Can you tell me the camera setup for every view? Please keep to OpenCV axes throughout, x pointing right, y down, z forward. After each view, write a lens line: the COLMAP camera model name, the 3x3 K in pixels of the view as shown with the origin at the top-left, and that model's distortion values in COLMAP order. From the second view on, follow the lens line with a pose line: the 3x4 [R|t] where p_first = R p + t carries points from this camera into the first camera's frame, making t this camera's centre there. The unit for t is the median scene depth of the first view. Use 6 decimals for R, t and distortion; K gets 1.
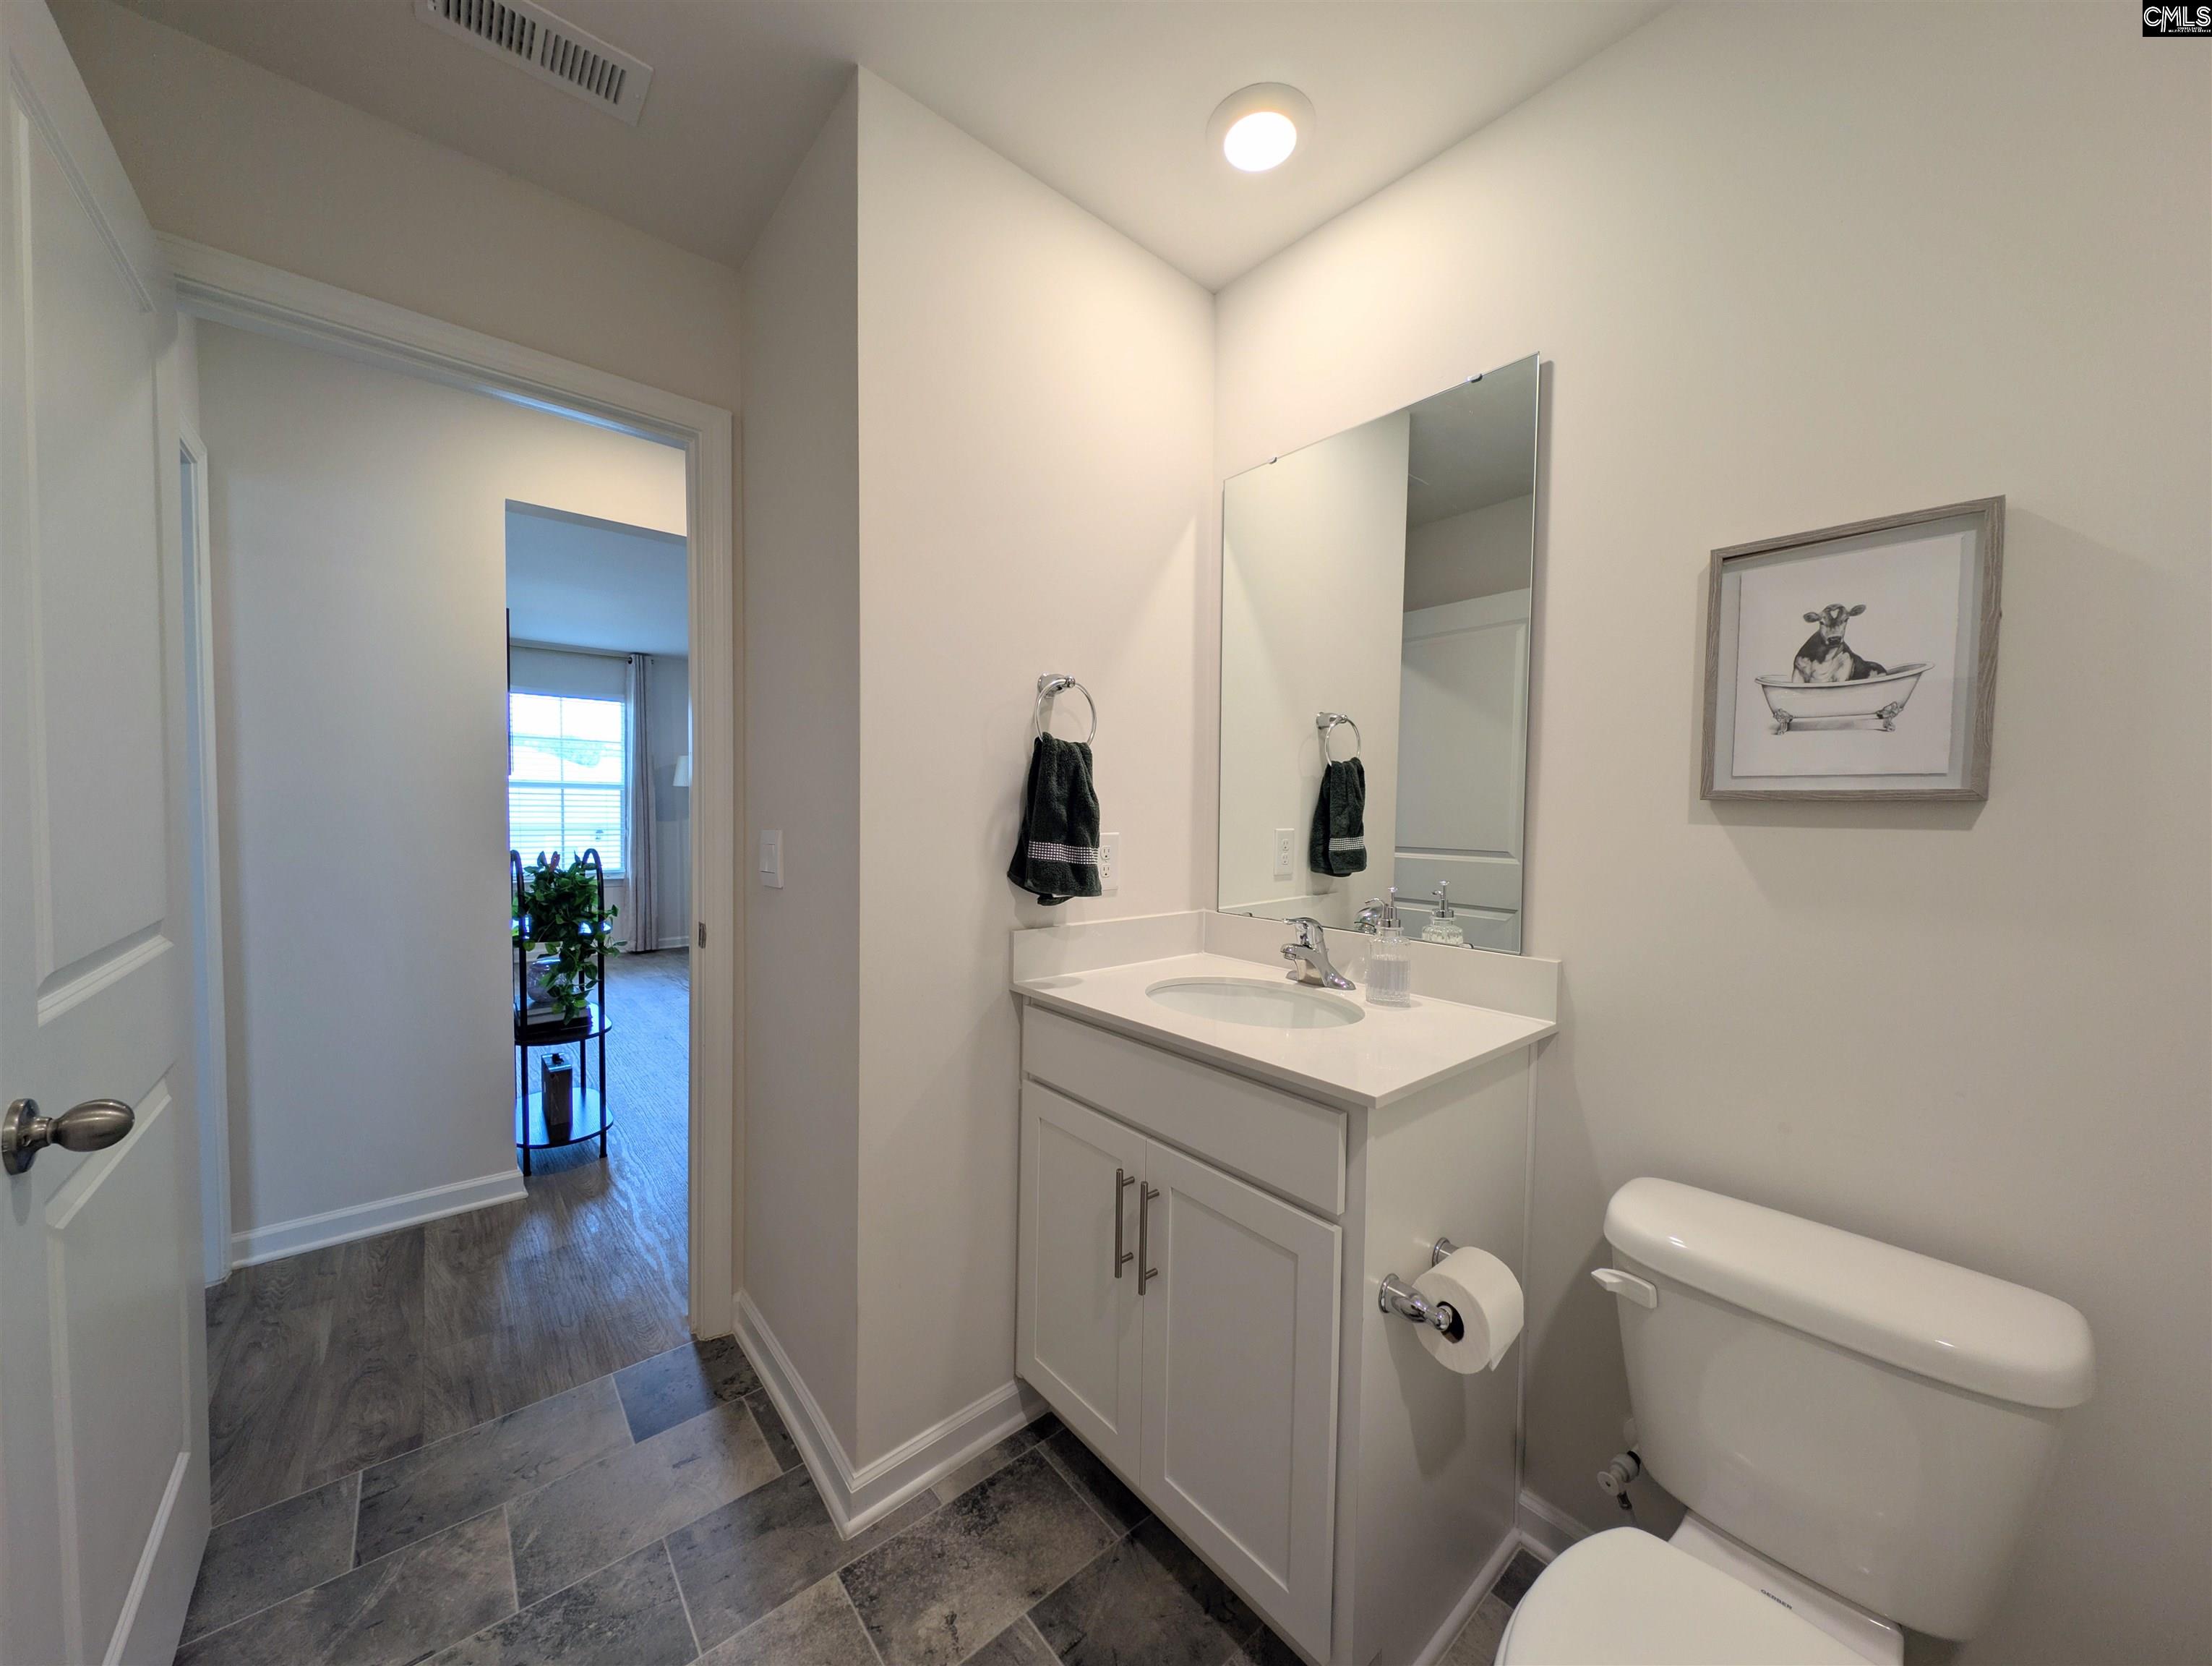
lens RADIAL K [[793.6, 0, 1108.8], [0, 793.6, 839.6], [0, 0, 1]] dist [0.001182, 0.000277]
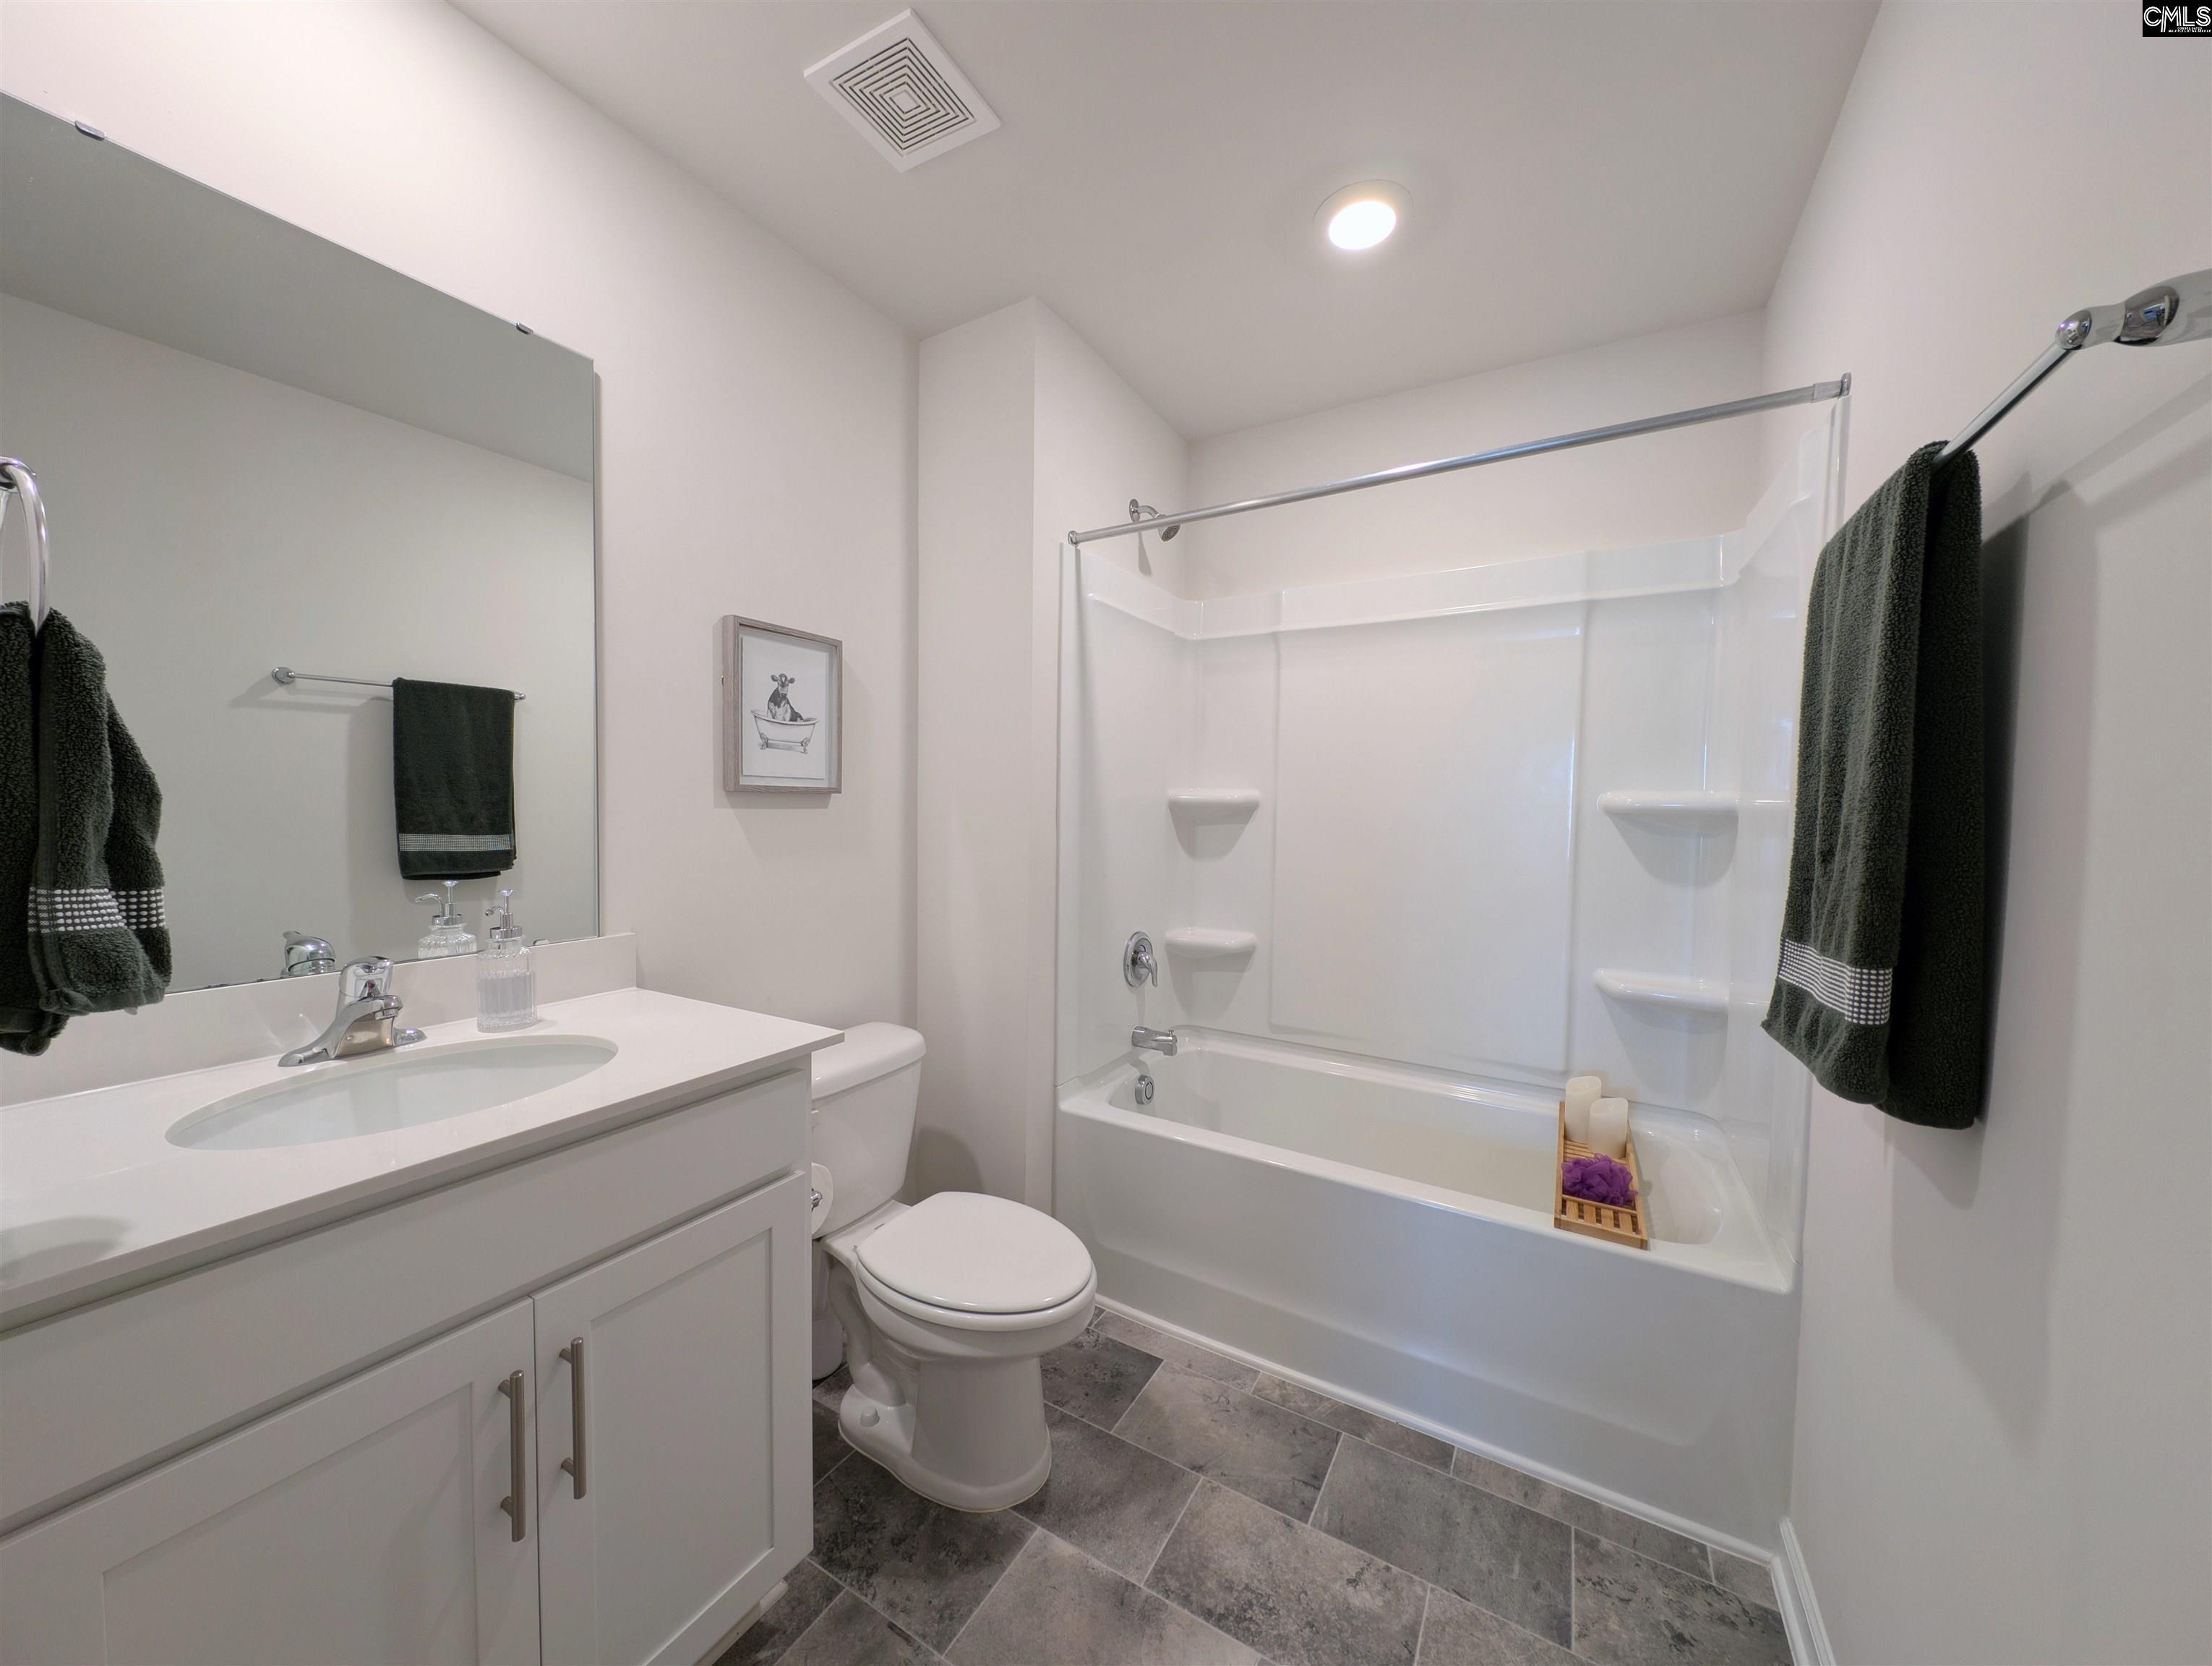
lens RADIAL K [[793.6, 0, 1110.2], [0, 793.6, 836.4], [0, 0, 1]] dist [0.001182, 0.000277]
pose [[-0.329994, -0.057293, 0.942243, -0.854967], [0.017661, 0.997607, 0.066844, -0.055322], [-0.943818, 0.038699, -0.328193, 0.882702]]
